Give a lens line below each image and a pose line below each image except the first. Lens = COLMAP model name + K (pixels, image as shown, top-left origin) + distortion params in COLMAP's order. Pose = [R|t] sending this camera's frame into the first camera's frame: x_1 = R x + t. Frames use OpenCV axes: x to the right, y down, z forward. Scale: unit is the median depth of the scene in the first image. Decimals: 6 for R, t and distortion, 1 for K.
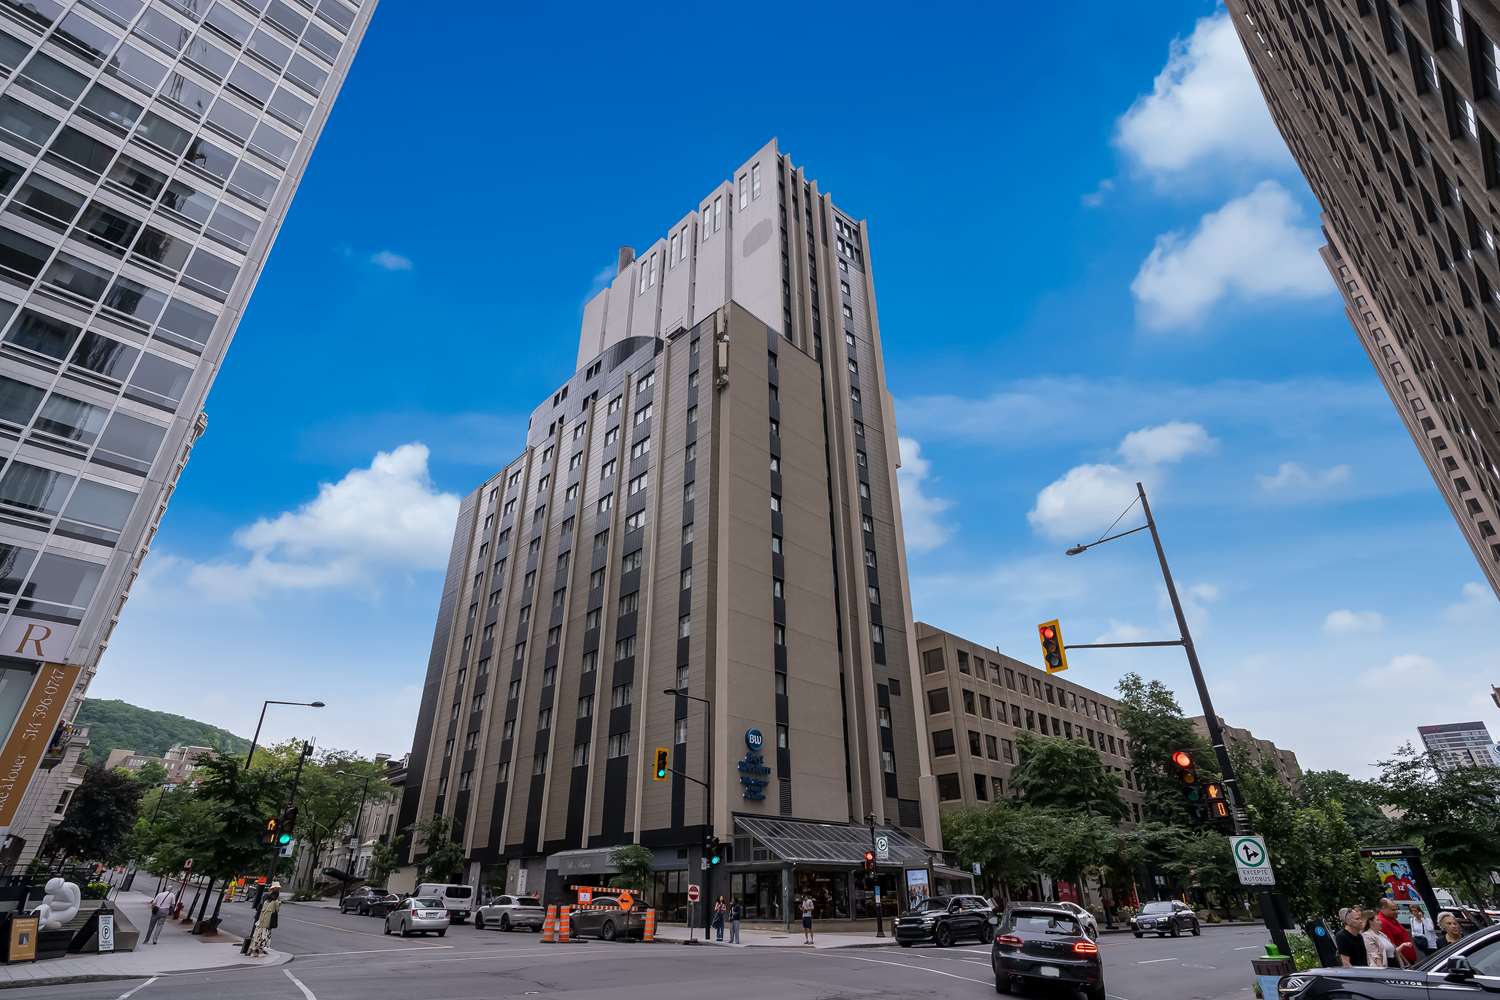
lens RADIAL K [[725.6, 0, 750.0], [0, 725.6, 500.0], [0, 0, 1]] dist [-0.000888, -0.000103]
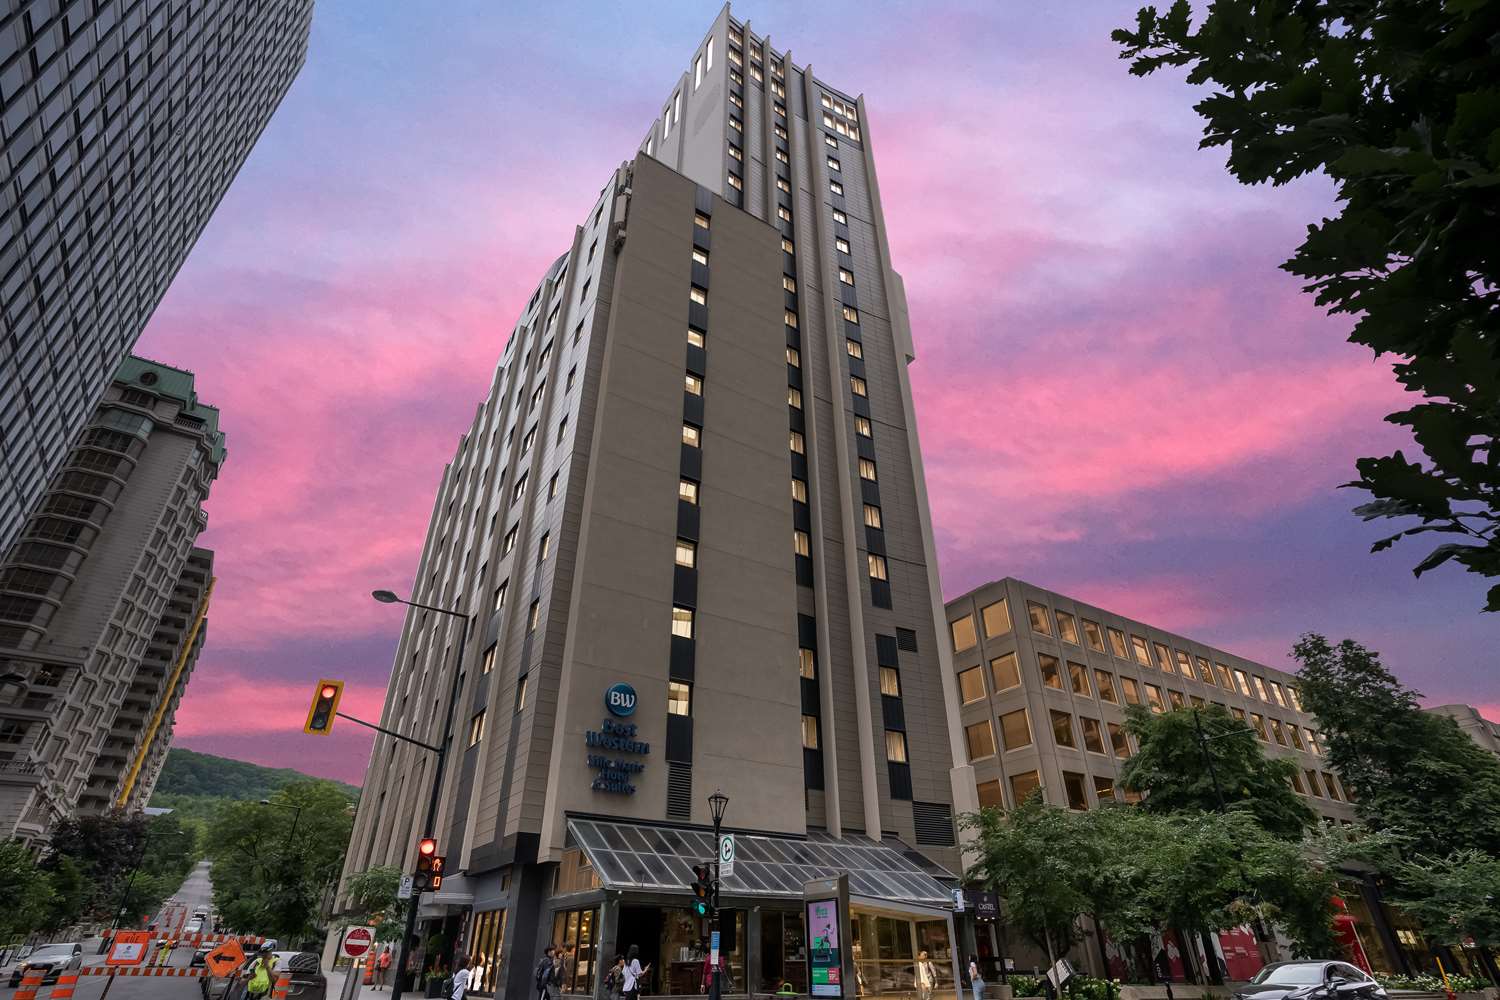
lens RADIAL K [[742.5, 0, 747.4], [0, 742.5, 475.5], [0, 0, 1]] dist [-0.031851, 0.022426]
pose [[0.979664, -0.105941, -0.170396, 0.181942], [0.091922, 0.991854, -0.088179, 0.147099], [0.178350, 0.070722, 0.981422, 0.265547]]
